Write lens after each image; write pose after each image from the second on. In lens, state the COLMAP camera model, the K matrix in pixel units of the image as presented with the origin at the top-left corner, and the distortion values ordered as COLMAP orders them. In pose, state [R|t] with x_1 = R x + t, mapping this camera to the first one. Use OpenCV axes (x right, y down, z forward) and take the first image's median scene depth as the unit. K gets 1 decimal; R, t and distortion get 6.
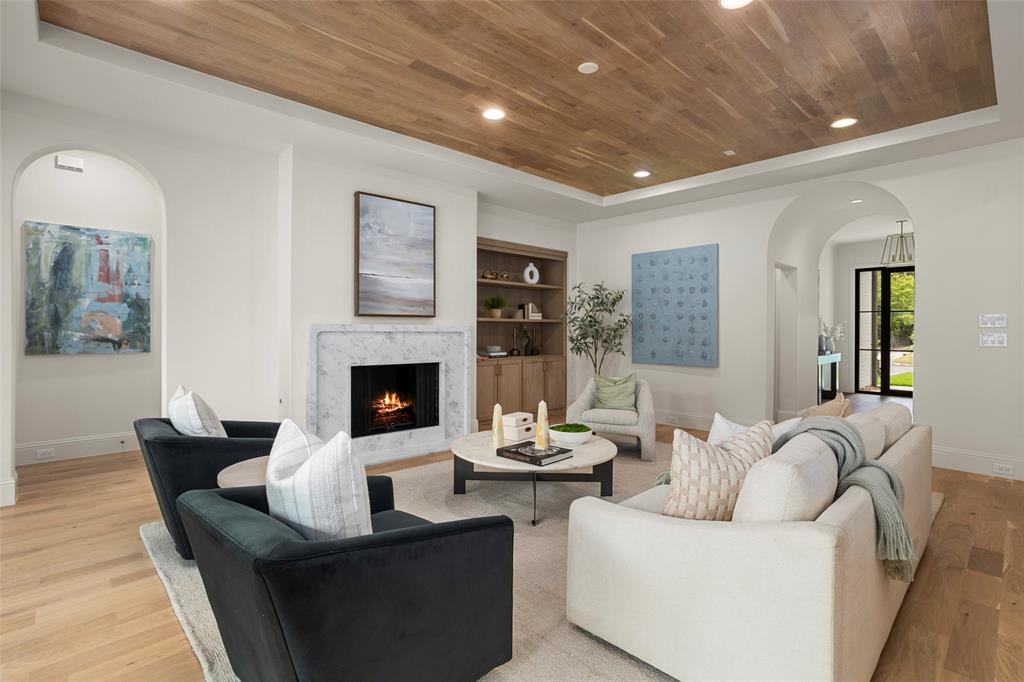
lens RADIAL K [[487.3, 0, 507.9], [0, 487.3, 332.5], [0, 0, 1]] dist [-0.038159, 0.029155]
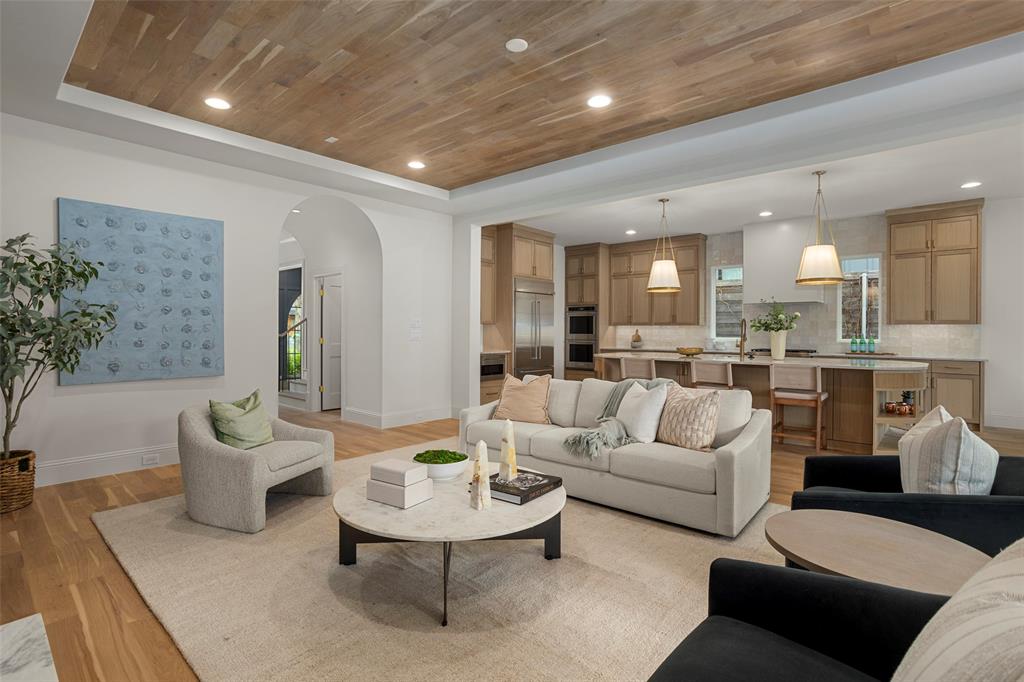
lens RADIAL K [[487.3, 0, 507.9], [0, 487.3, 332.5], [0, 0, 1]] dist [-0.038159, 0.029155]
pose [[-0.078143, -0.010785, 0.996884, -0.406174], [0.001125, 0.999940, 0.010906, -0.007033], [-0.996942, 0.001974, -0.078126, 0.589374]]
